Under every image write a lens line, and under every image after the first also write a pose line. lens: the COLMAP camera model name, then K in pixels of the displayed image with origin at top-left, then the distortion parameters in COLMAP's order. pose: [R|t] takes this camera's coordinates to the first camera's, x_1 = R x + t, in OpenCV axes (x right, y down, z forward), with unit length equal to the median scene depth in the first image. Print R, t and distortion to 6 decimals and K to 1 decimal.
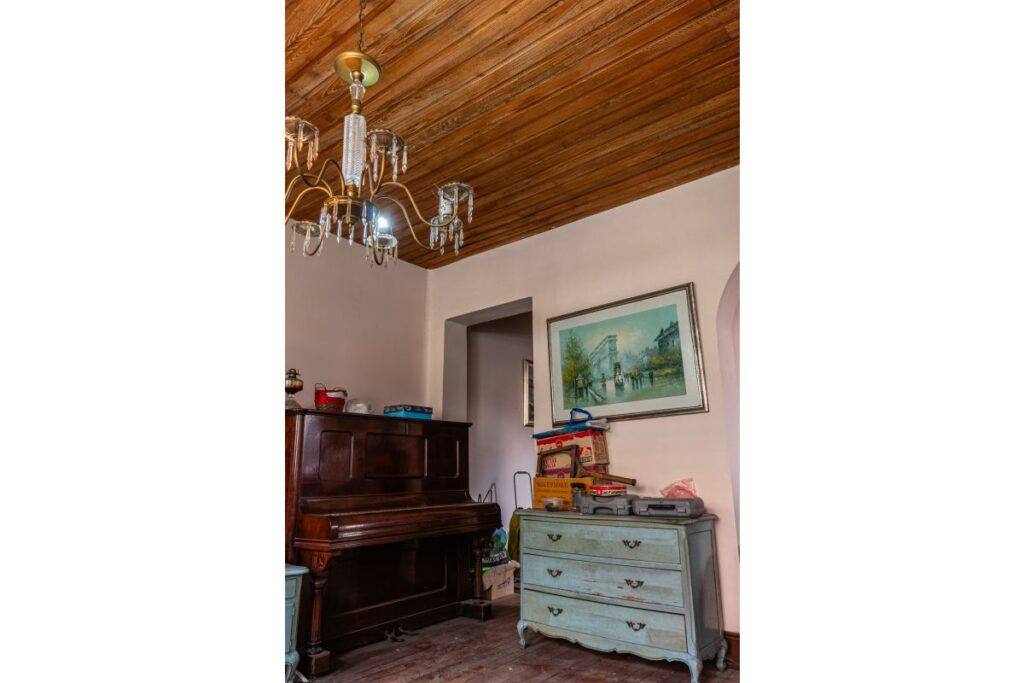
lens RADIAL K [[551.4, 0, 508.4], [0, 551.4, 342.6], [0, 0, 1]] dist [0.002913, 0.000186]
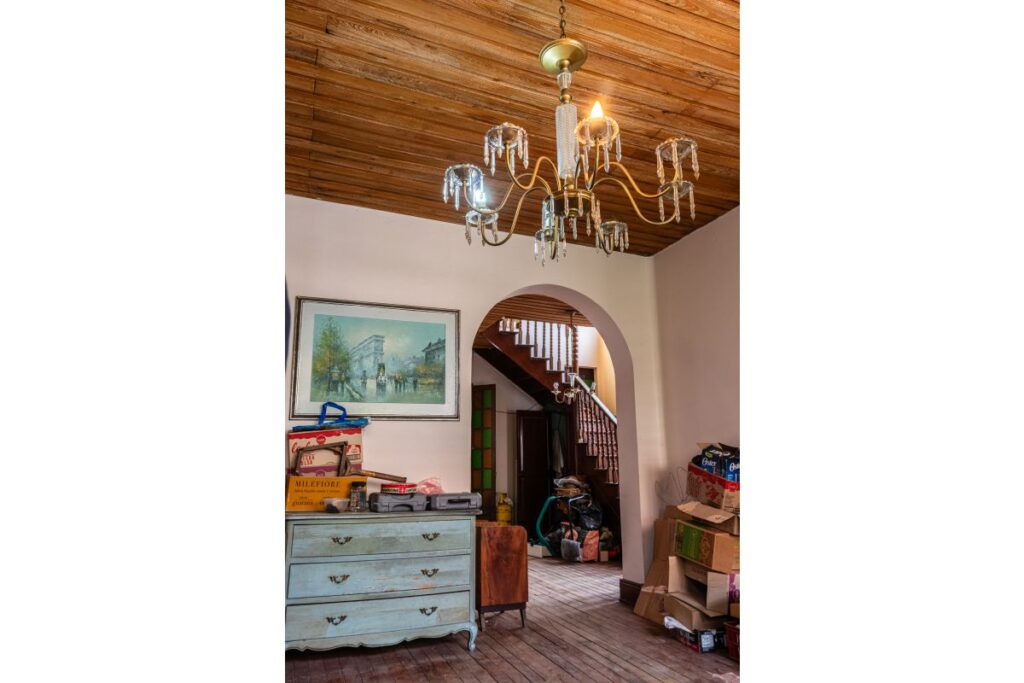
lens RADIAL K [[551.4, 0, 511.3], [0, 551.4, 342.9], [0, 0, 1]] dist [0.002913, 0.000186]
pose [[0.466118, 0.203526, 0.860994, -0.611556], [-0.207494, 0.971185, -0.117242, 0.073791], [-0.860047, -0.124003, 0.494917, 0.312037]]
